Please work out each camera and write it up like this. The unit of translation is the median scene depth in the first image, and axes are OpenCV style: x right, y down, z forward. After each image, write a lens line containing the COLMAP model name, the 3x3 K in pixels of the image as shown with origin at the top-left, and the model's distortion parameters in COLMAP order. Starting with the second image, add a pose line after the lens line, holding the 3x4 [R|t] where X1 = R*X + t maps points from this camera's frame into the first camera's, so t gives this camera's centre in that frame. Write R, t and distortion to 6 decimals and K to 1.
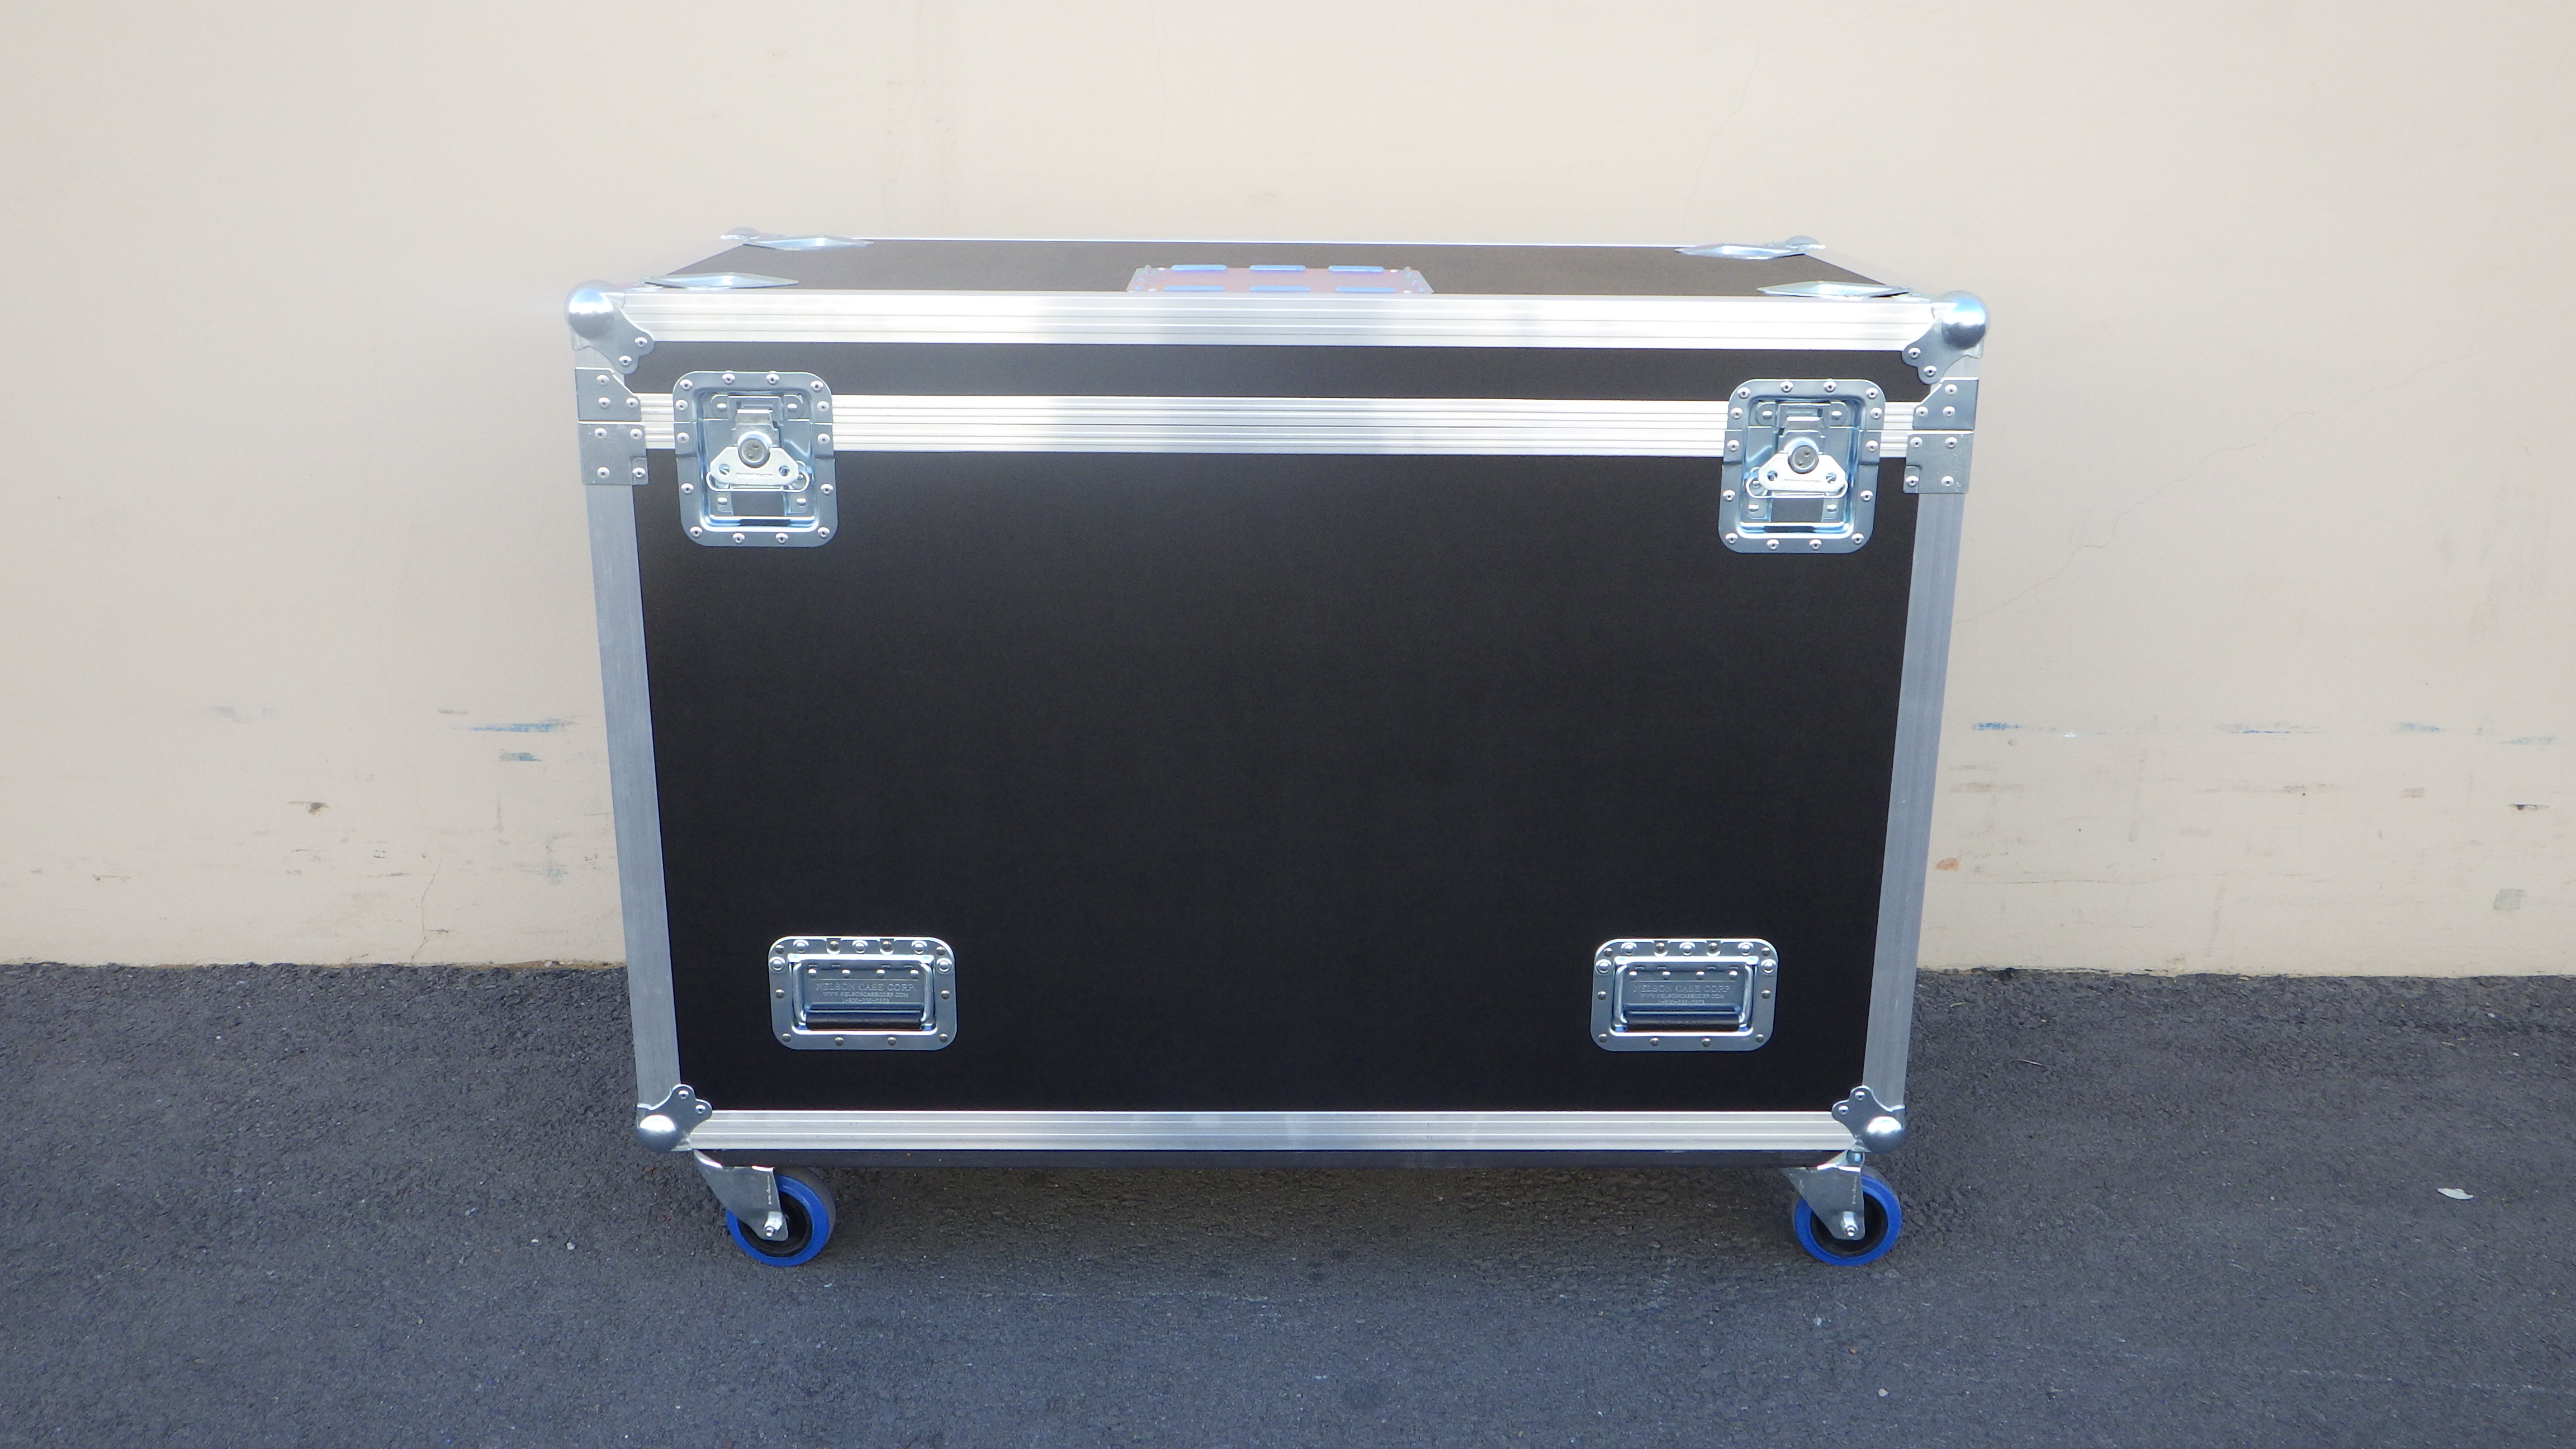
lens RADIAL K [[2161.9, 0, 1285.4], [0, 2161.9, 690.3], [0, 0, 1]] dist [-0.000866, 0.006227]
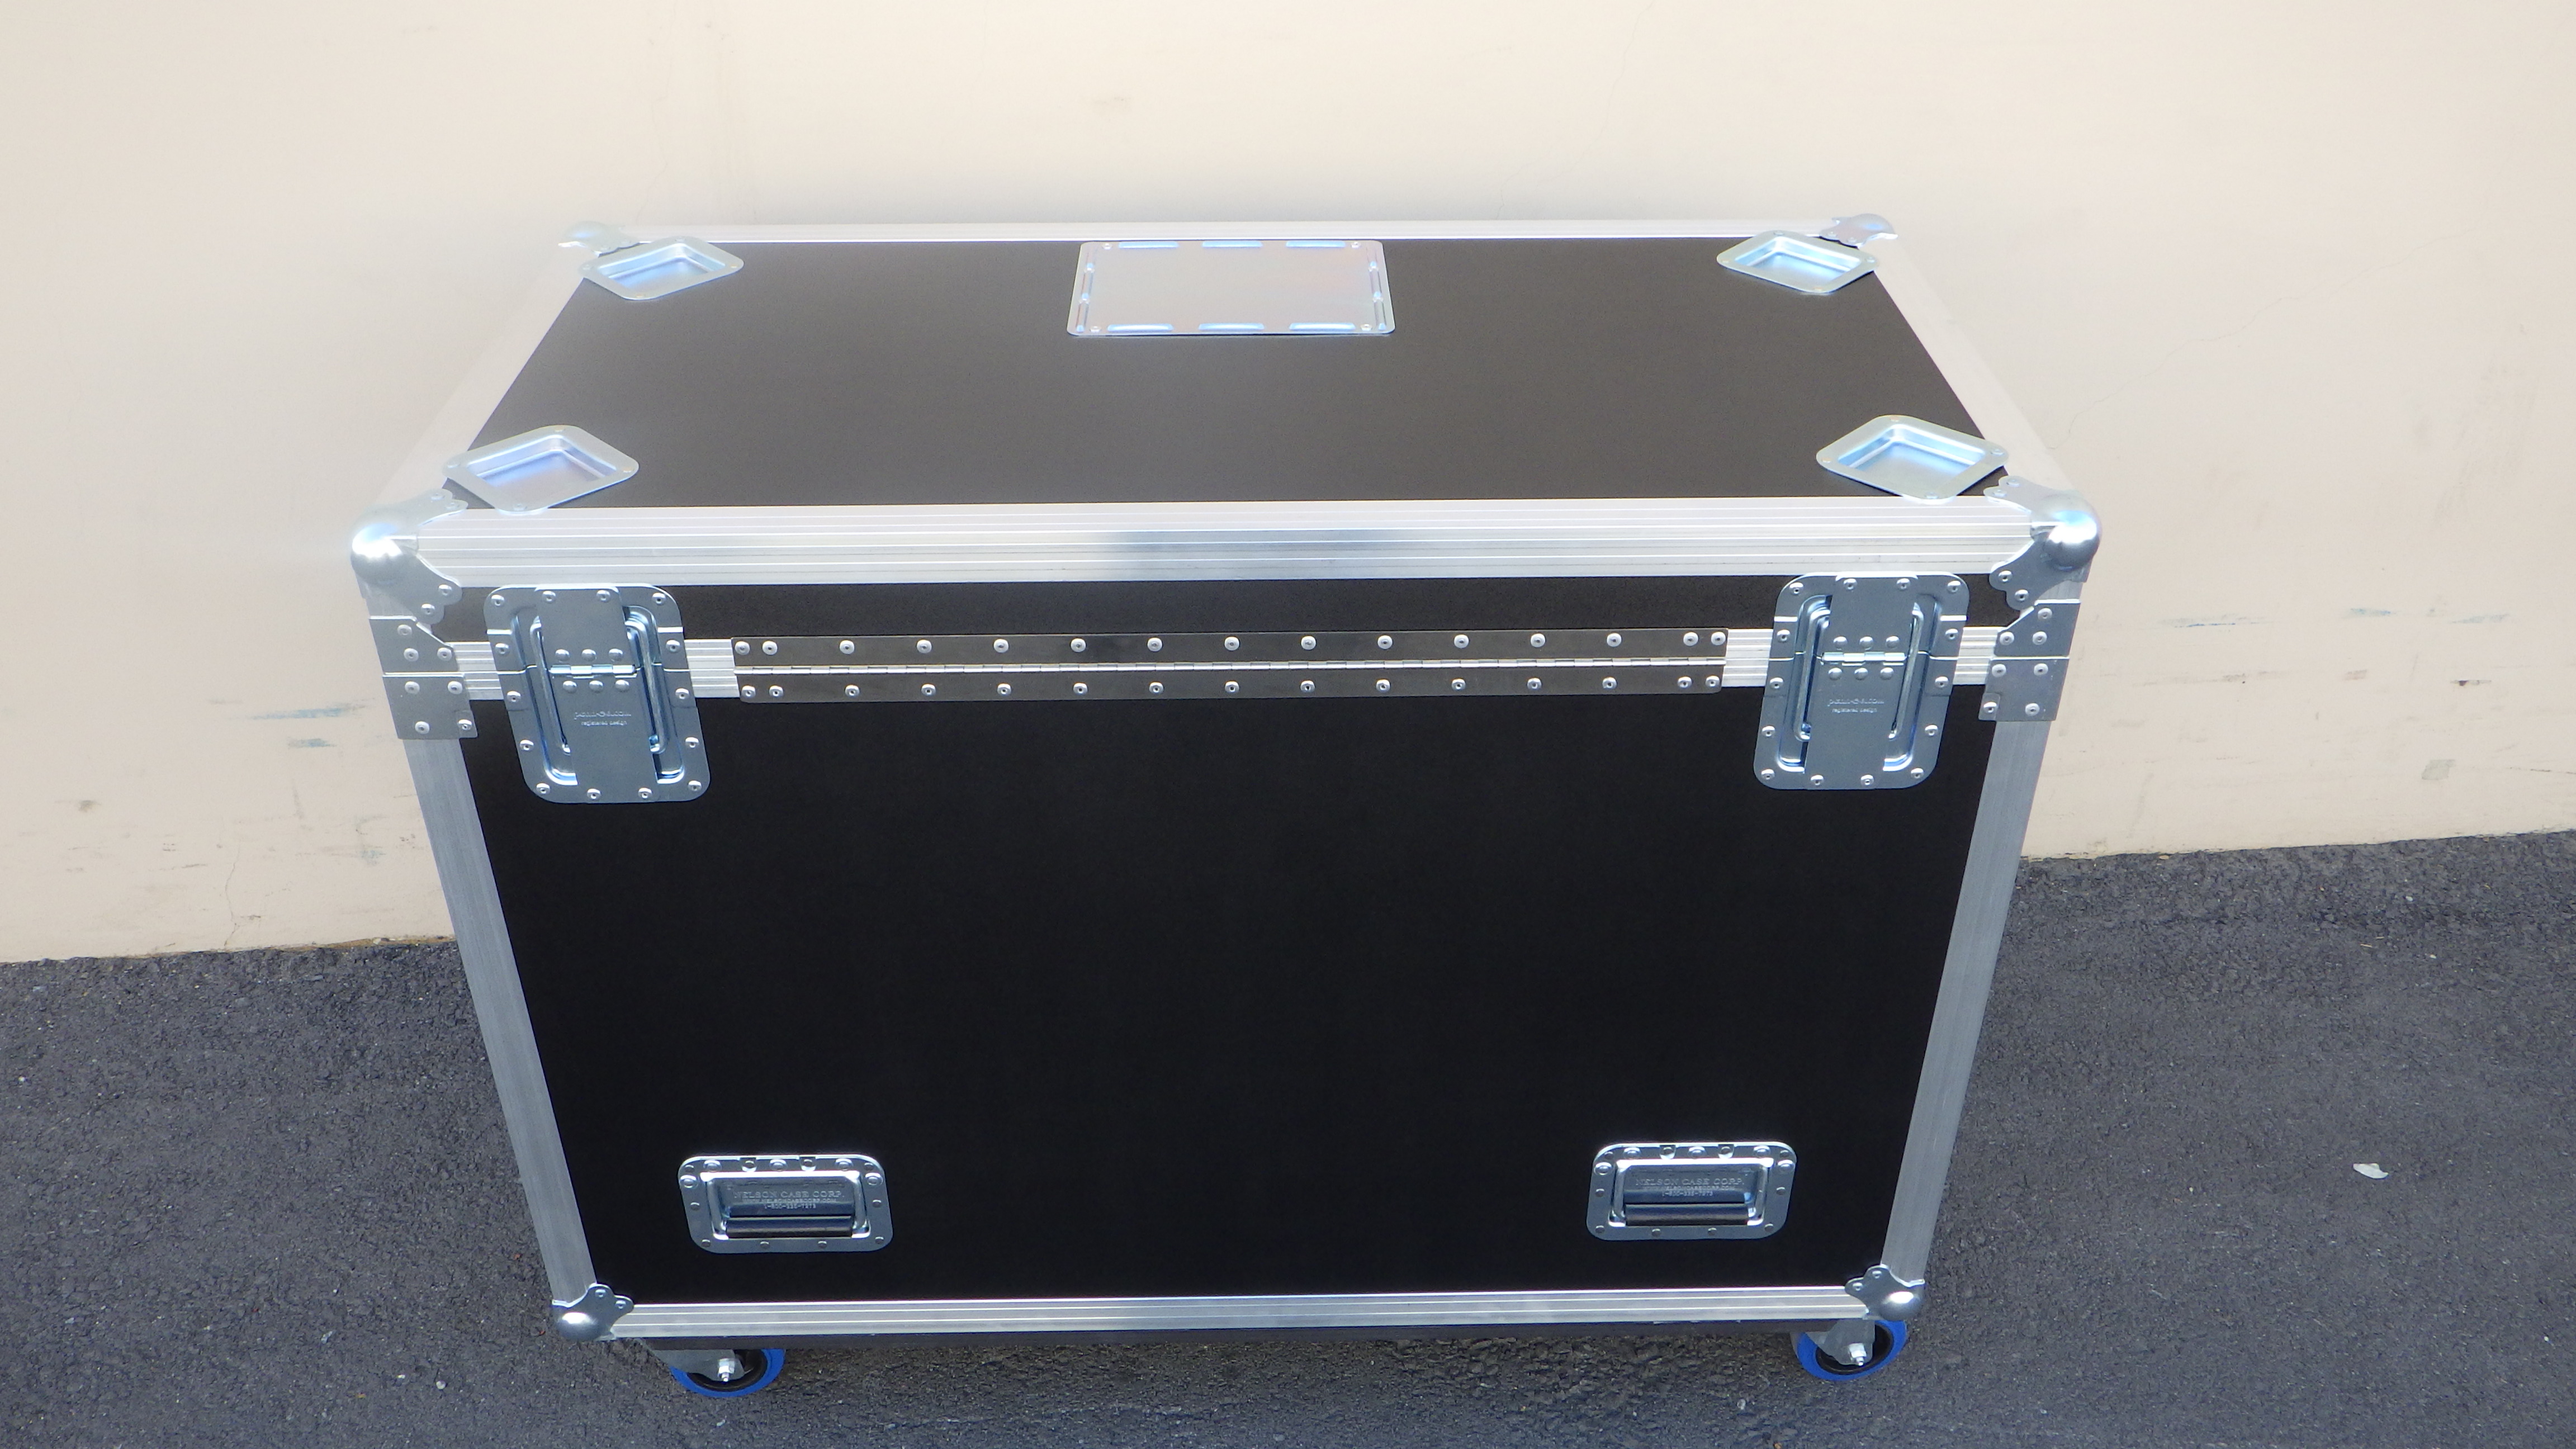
lens RADIAL K [[2161.9, 0, 1288.7], [0, 2161.9, 698.6], [0, 0, 1]] dist [-0.000866, 0.006227]
pose [[0.997289, -0.046959, 0.056661, -0.000176], [0.029357, 0.959895, 0.278819, -0.247633], [-0.067481, -0.276400, 0.958671, 0.132156]]
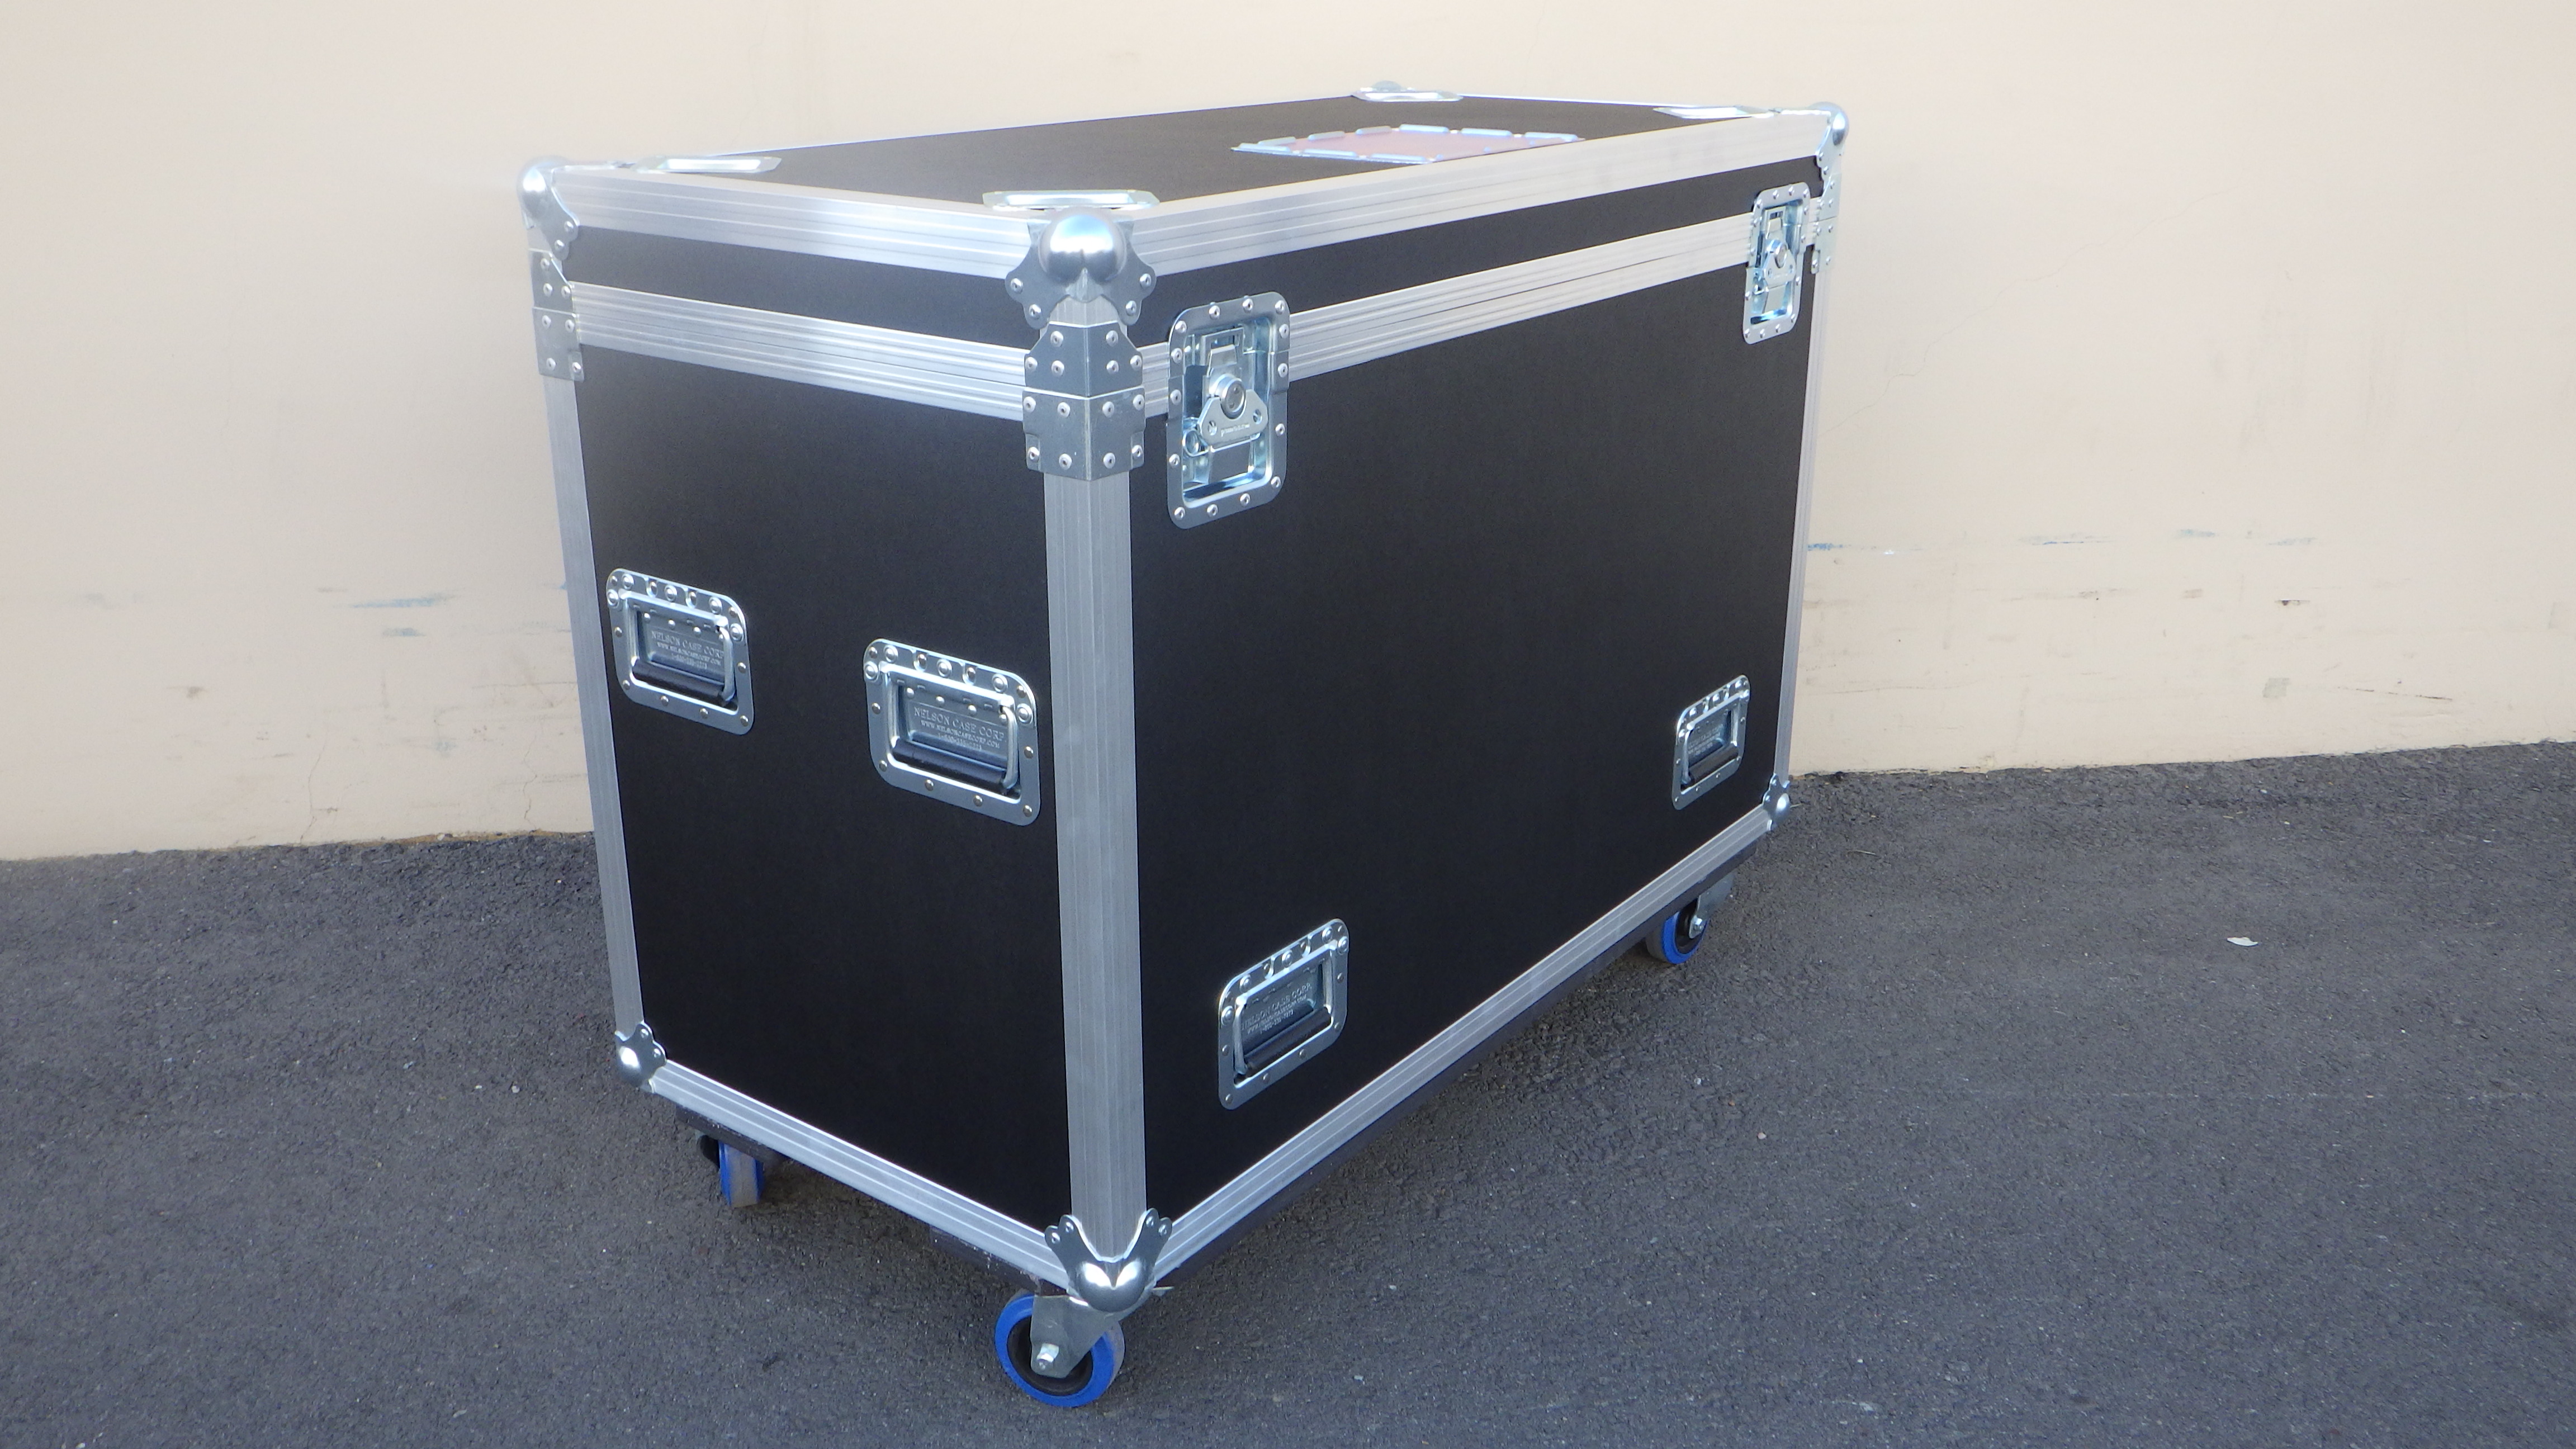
lens RADIAL K [[2161.9, 0, 1290.0], [0, 2161.9, 694.8], [0, 0, 1]] dist [-0.000866, 0.006227]
pose [[0.993937, -0.044737, 0.100435, -0.050541], [0.039553, 0.997810, 0.053021, 0.025043], [-0.102587, -0.048727, 0.993530, -0.048993]]
